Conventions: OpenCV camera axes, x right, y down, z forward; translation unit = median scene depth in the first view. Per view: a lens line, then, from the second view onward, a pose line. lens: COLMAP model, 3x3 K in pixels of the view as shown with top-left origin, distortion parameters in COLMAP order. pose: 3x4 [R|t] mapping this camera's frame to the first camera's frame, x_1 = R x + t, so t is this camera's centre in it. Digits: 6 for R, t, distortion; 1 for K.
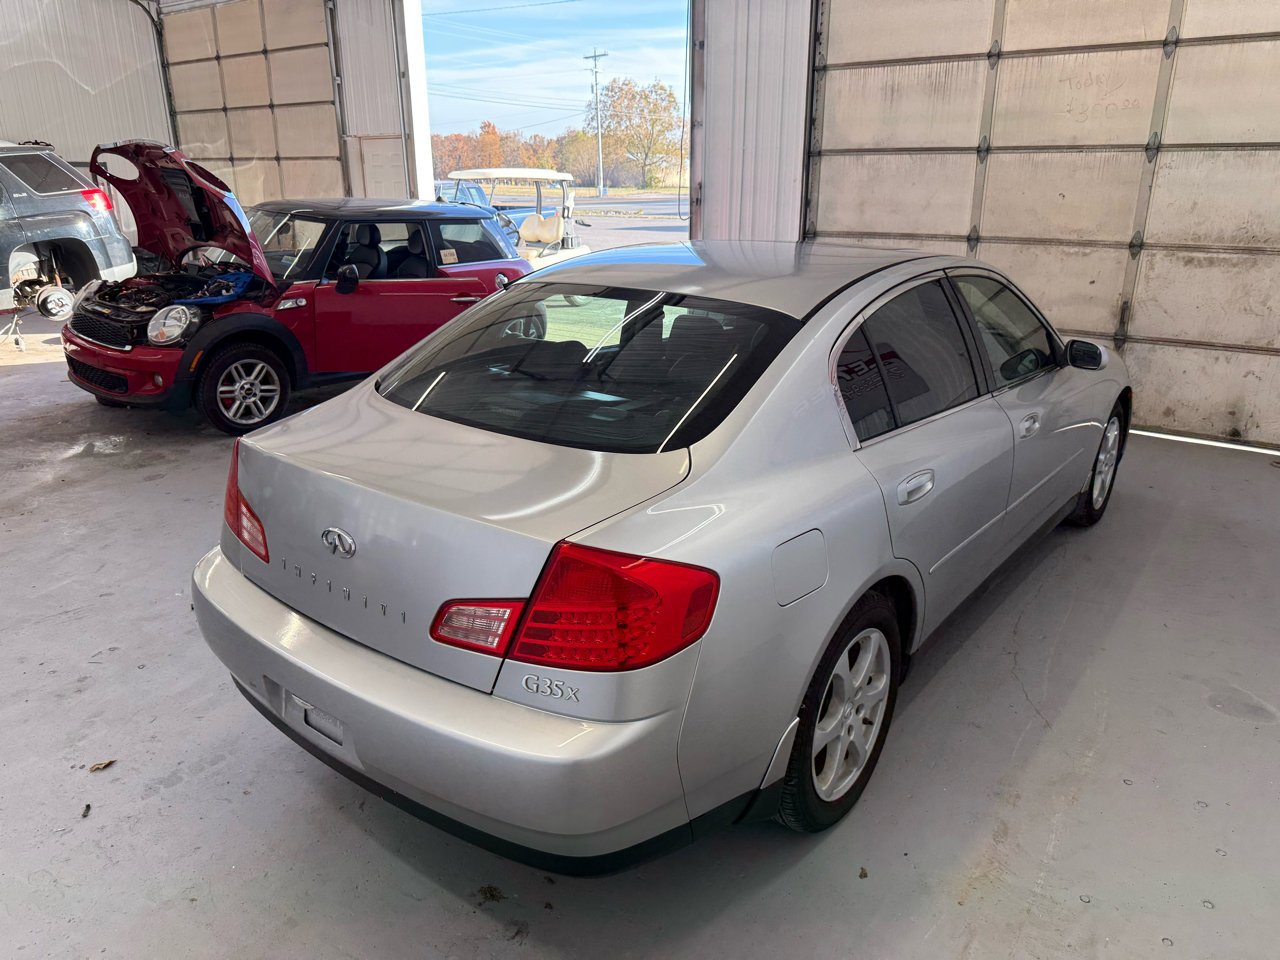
lens RADIAL K [[923.5, 0, 632.3], [0, 923.5, 475.3], [0, 0, 1]] dist [0.024855, -0.039211]
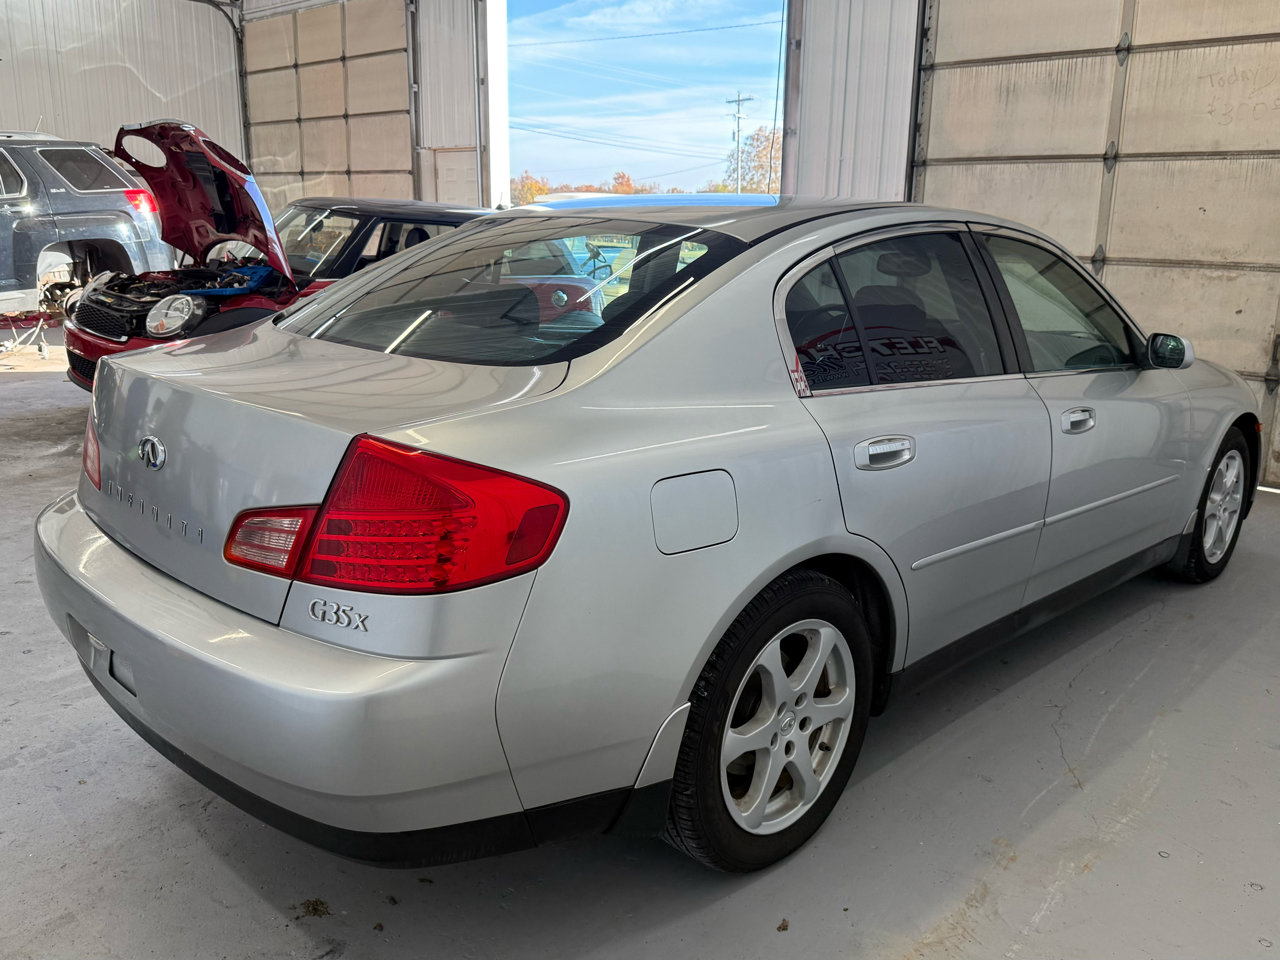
lens RADIAL K [[1055.3, 0, 682.8], [0, 1055.3, 473.8], [0, 0, 1]] dist [0.053209, -0.089923]
pose [[0.995391, 0.049788, -0.081957, 0.085060], [-0.057078, 0.994382, -0.089143, 0.051842], [0.077058, 0.093410, 0.992641, 0.024169]]
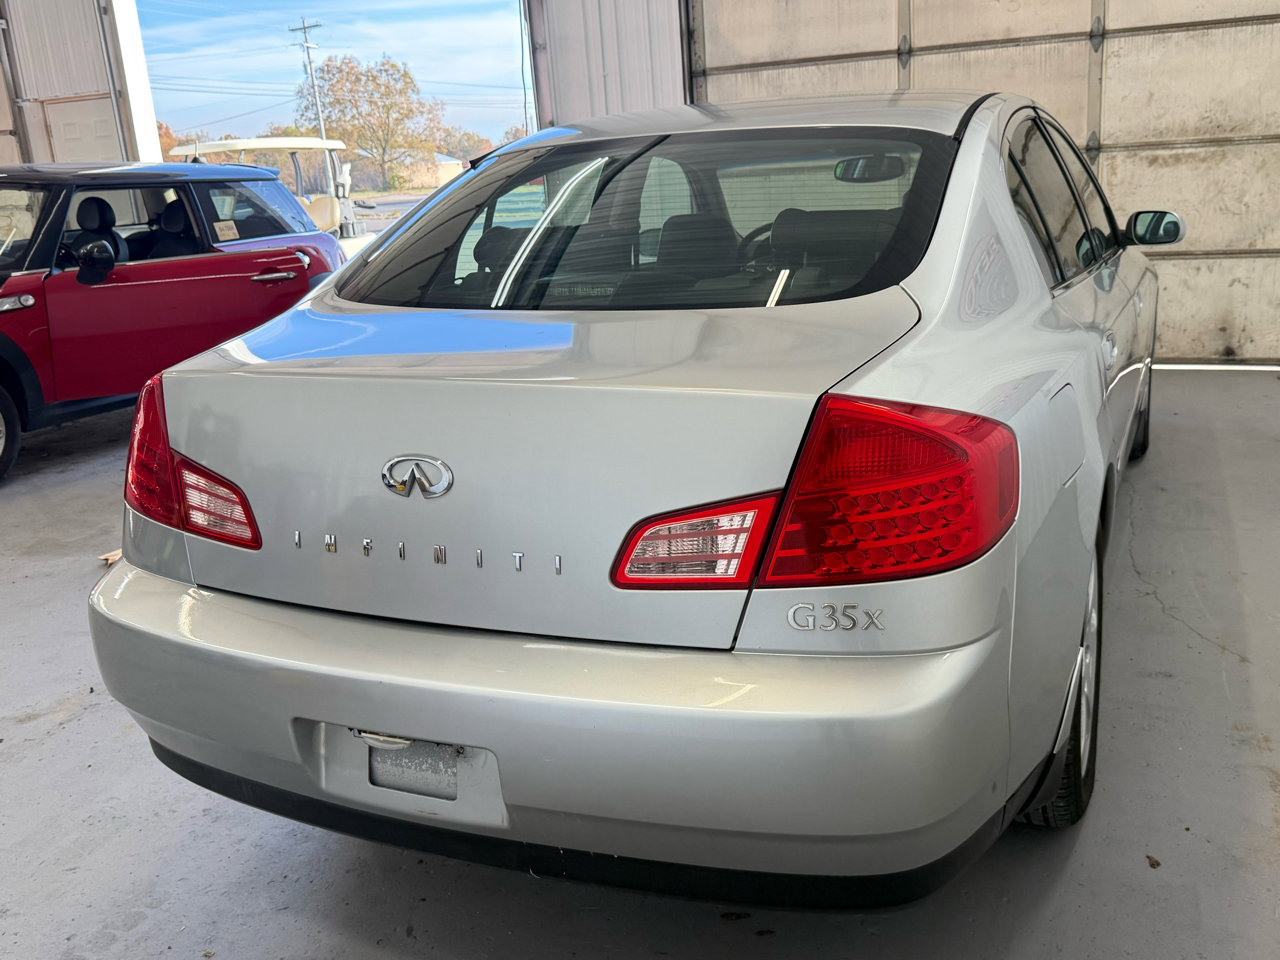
lens RADIAL K [[1162.6, 0, 681.6], [0, 1162.6, 453.2], [0, 0, 1]] dist [0.066830, -0.126975]
pose [[0.963949, -0.117635, 0.238673, -0.113929], [0.135833, 0.988838, -0.061229, 0.044844], [-0.228807, 0.091441, 0.969168, 0.061131]]
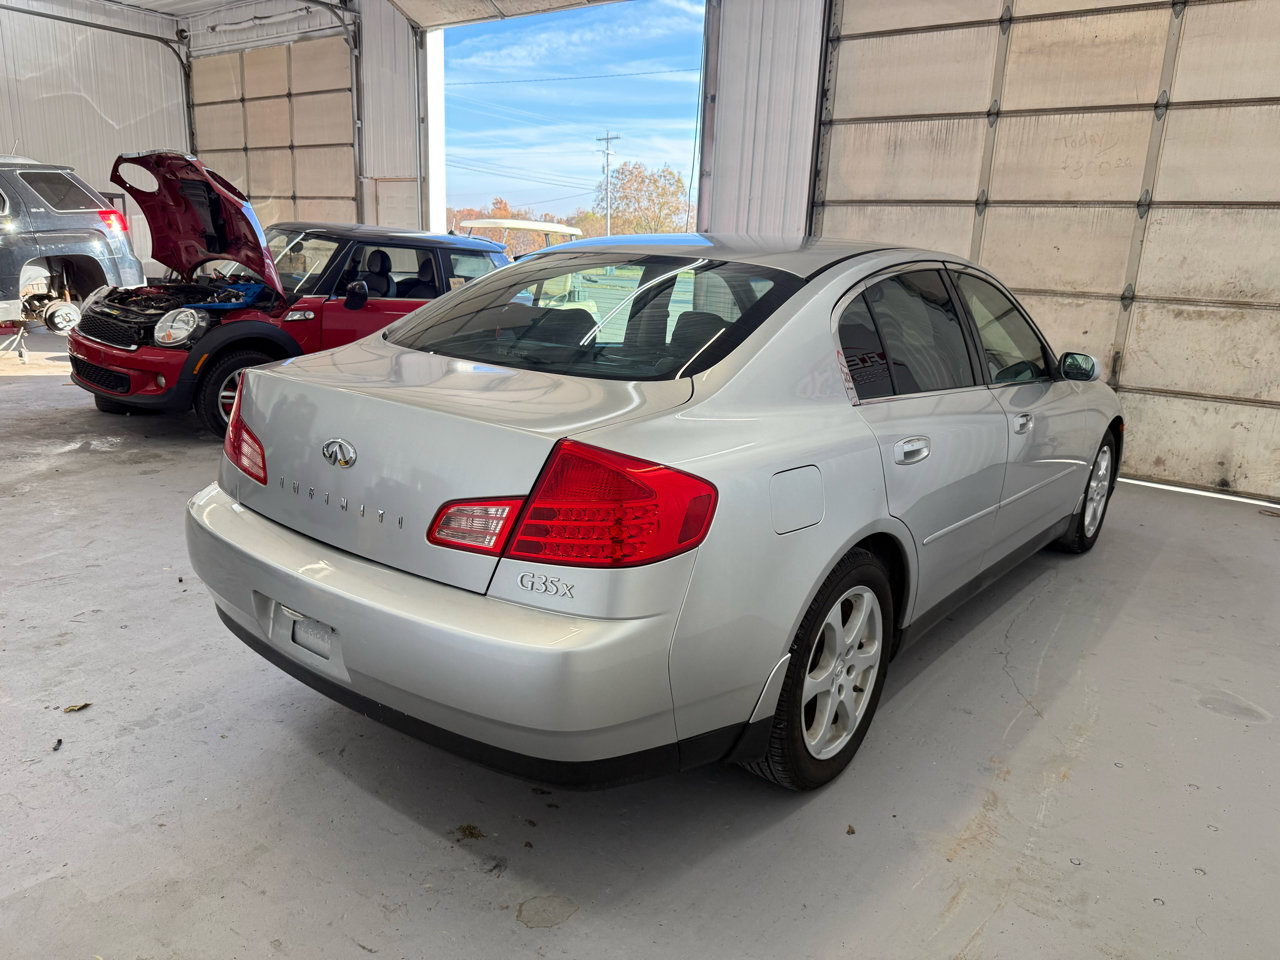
lens RADIAL K [[921.9, 0, 640.0], [0, 921.9, 480.0], [0, 0, 1]] dist [0.036316, -0.056629]
pose [[0.998890, 0.045309, 0.012906, -0.001201], [-0.044171, 0.995985, -0.077861, 0.056885], [-0.016382, 0.077205, 0.996881, -0.001107]]
